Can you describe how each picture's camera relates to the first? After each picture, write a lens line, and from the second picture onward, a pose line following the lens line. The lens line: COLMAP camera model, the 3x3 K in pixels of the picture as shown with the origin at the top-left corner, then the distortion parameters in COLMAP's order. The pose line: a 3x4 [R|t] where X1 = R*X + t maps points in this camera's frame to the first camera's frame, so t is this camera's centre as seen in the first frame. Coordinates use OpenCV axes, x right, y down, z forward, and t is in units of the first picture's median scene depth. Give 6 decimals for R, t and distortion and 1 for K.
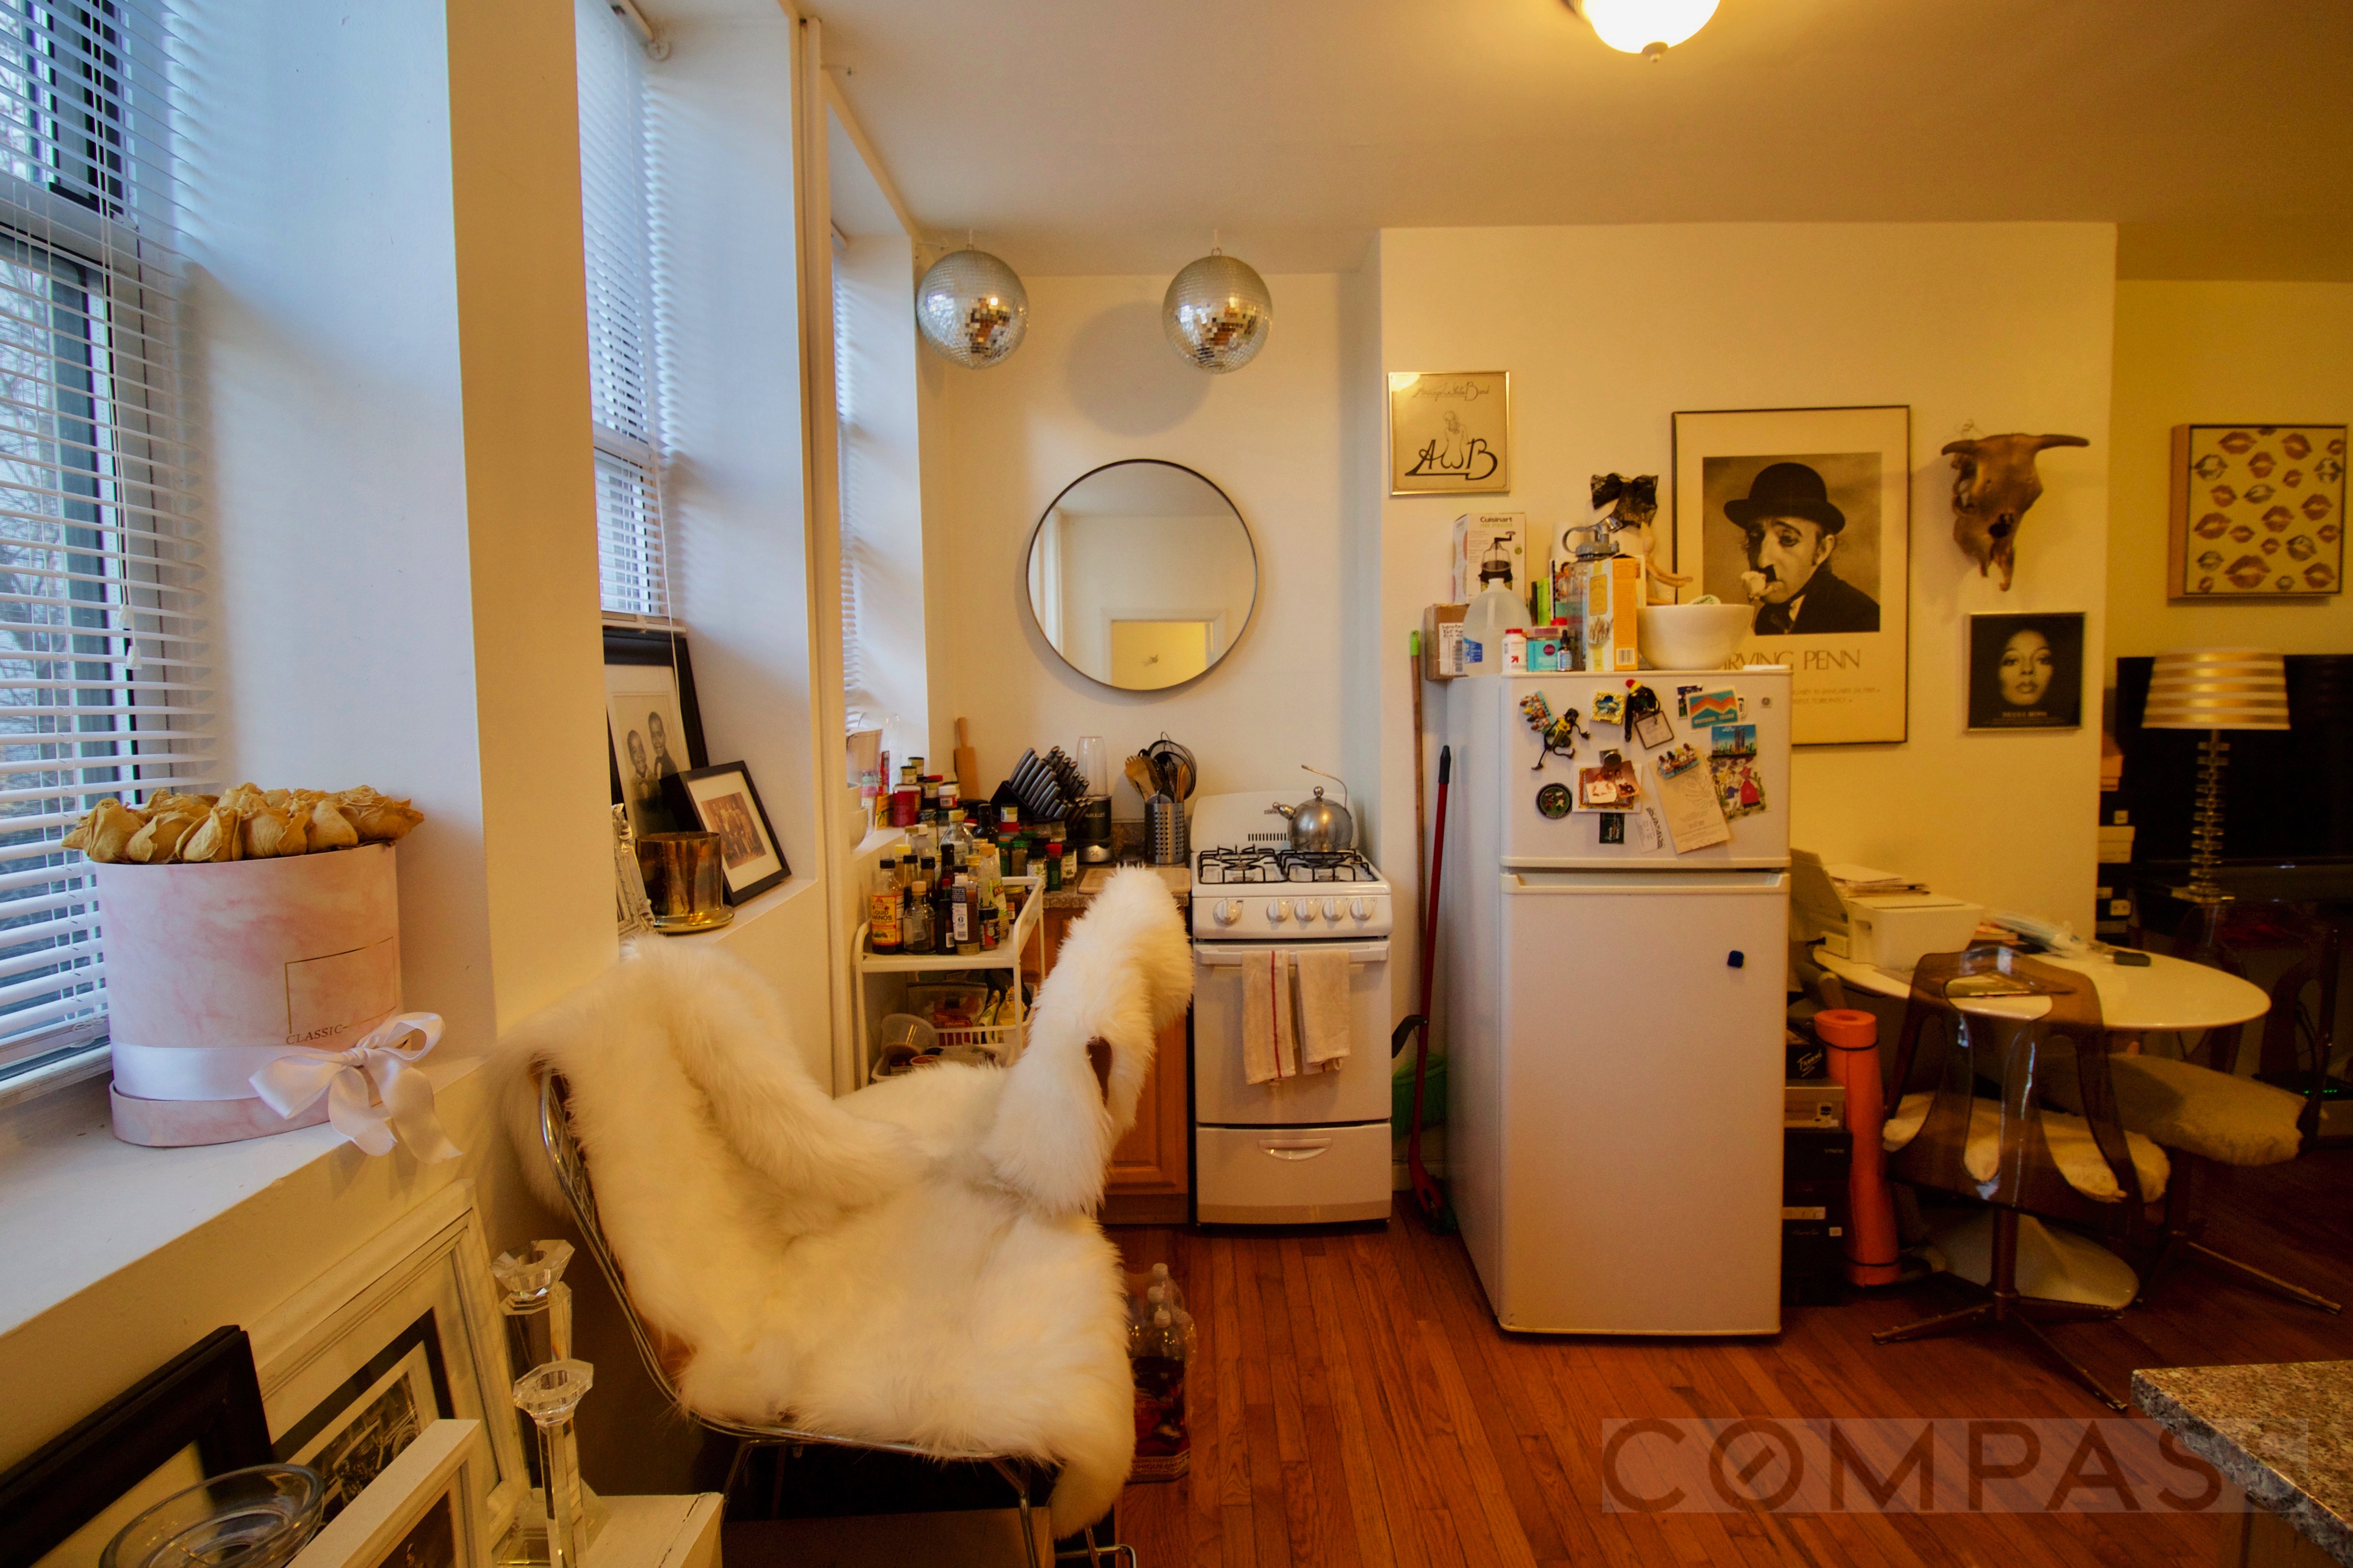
lens RADIAL K [[1153.4, 0, 1186.8], [0, 1153.4, 757.3], [0, 0, 1]] dist [-0.002883, -0.011690]
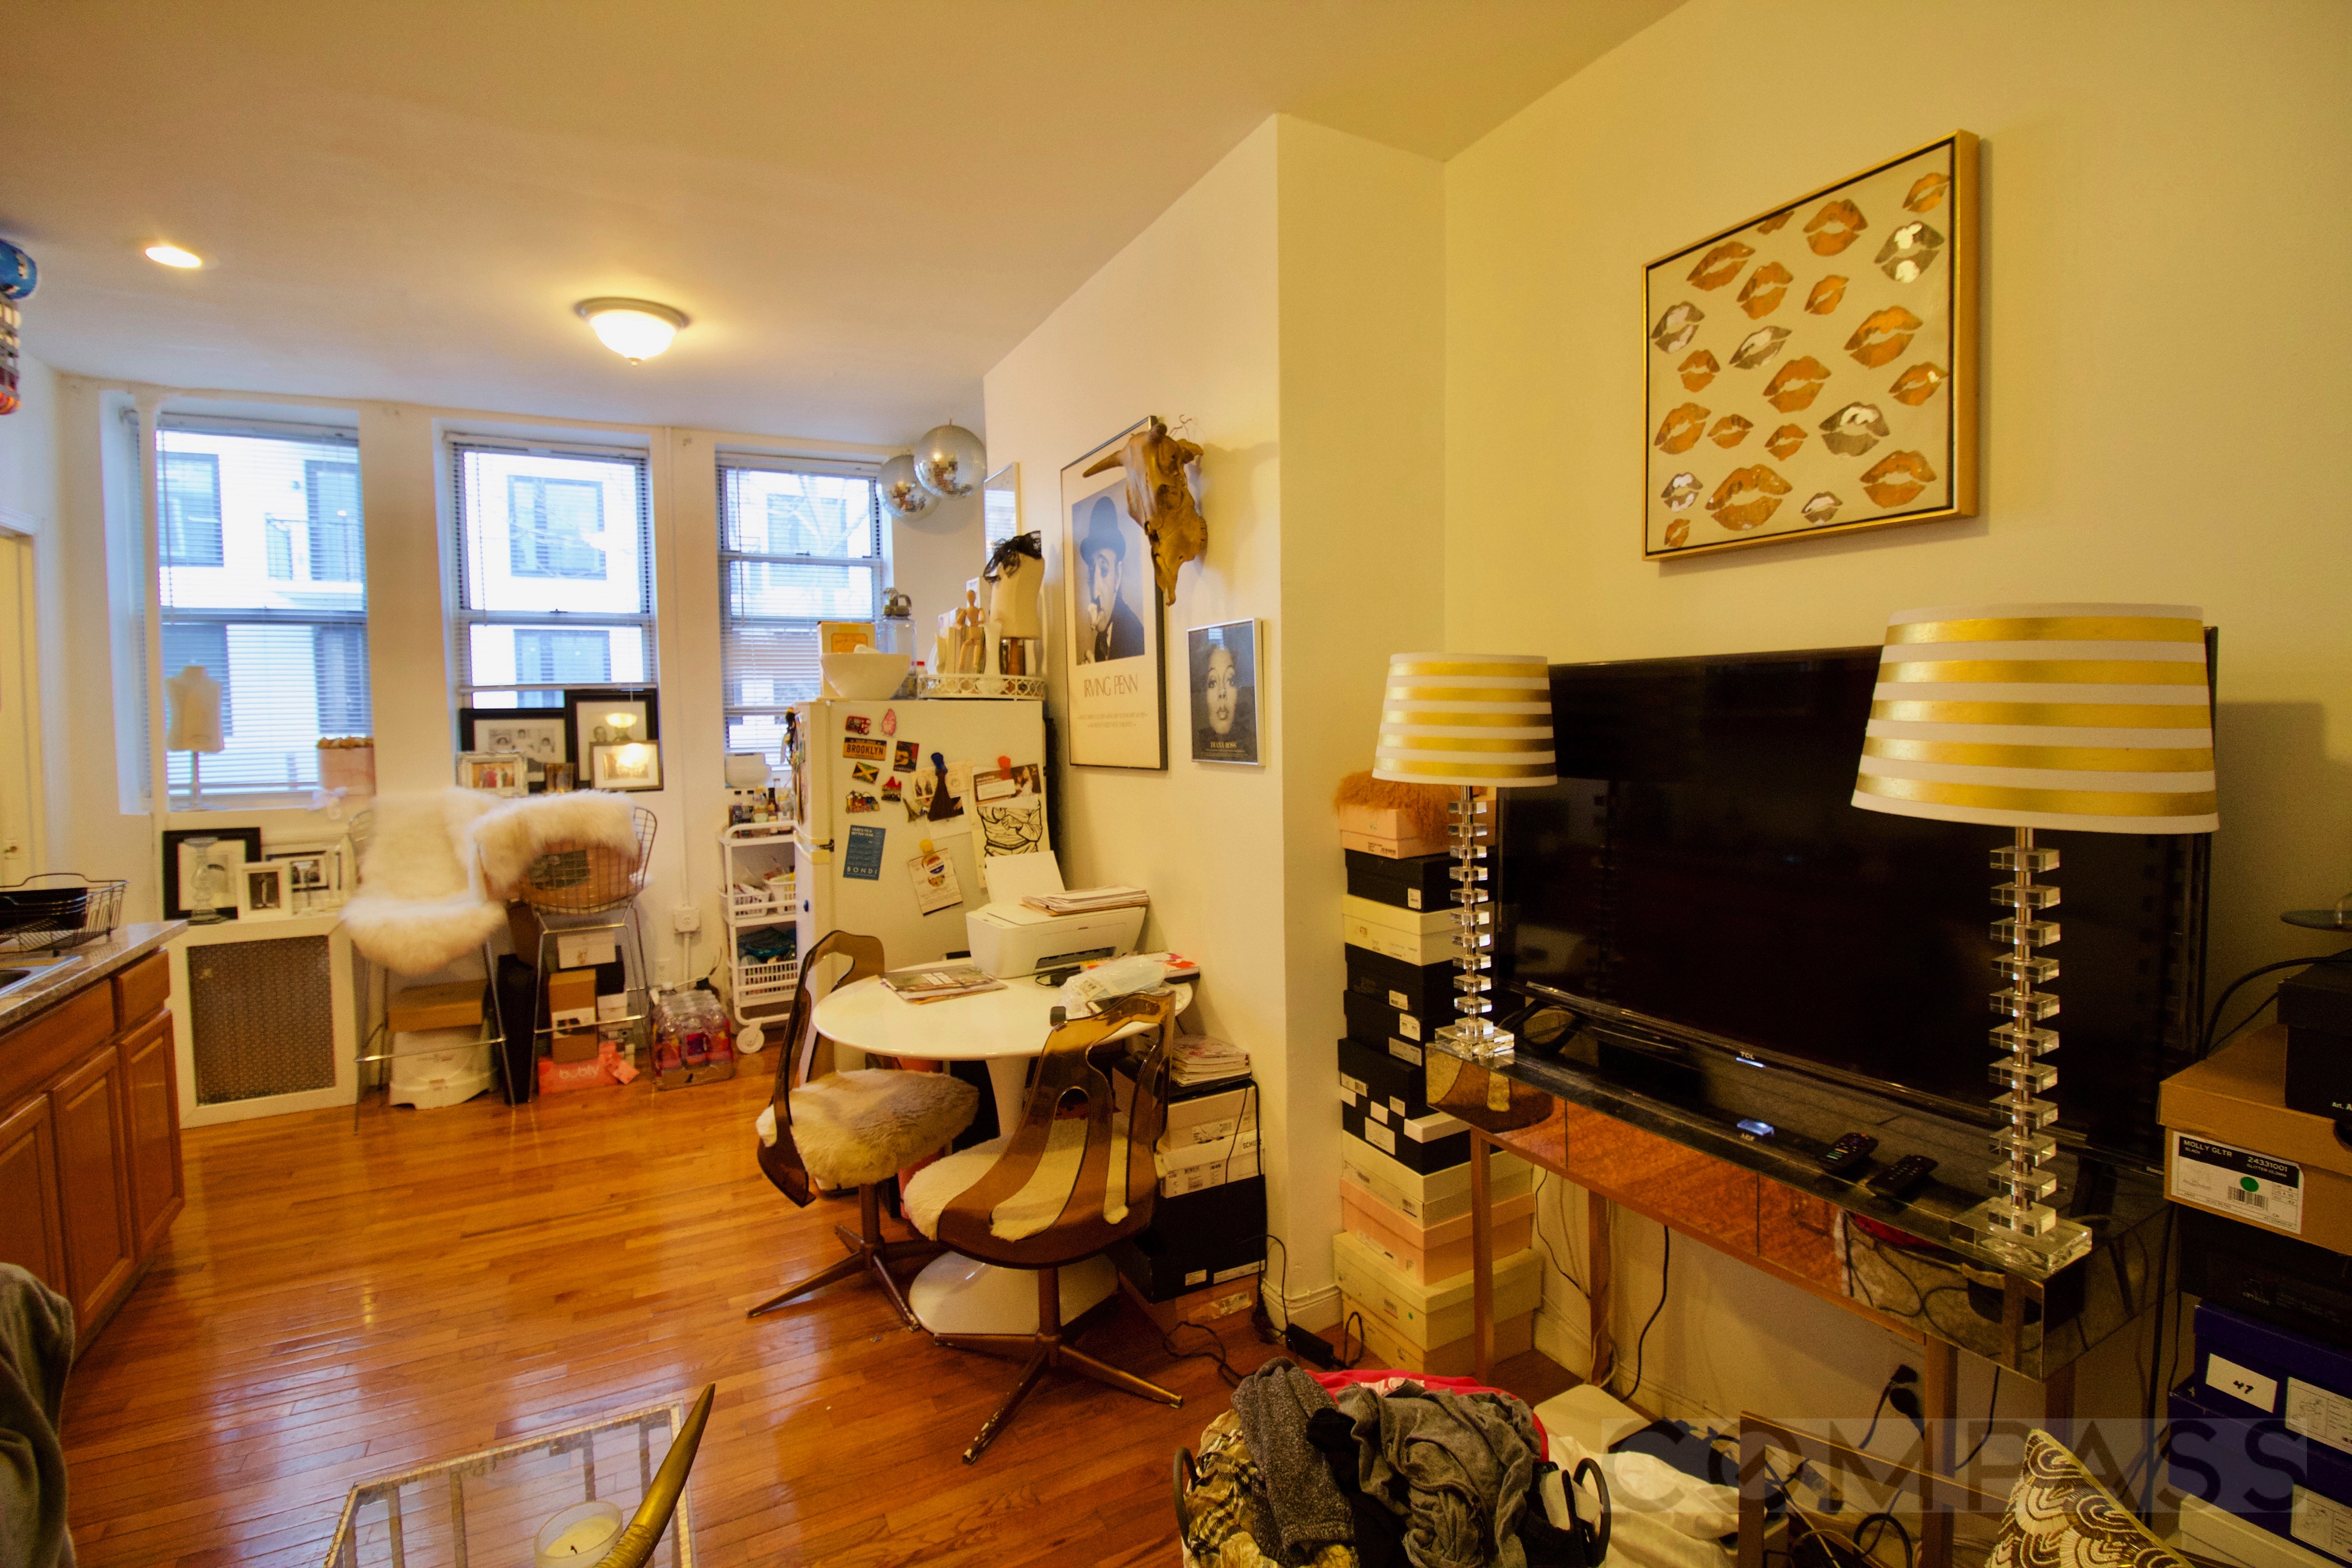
lens RADIAL K [[1091.4, 0, 1184.6], [0, 1091.4, 758.3], [0, 0, 1]] dist [0.002290, -0.013616]
pose [[0.464114, 0.046660, -0.884546, 1.460289], [-0.046155, 0.998529, 0.028456, -0.050195], [0.884572, 0.027620, 0.465585, 0.614124]]
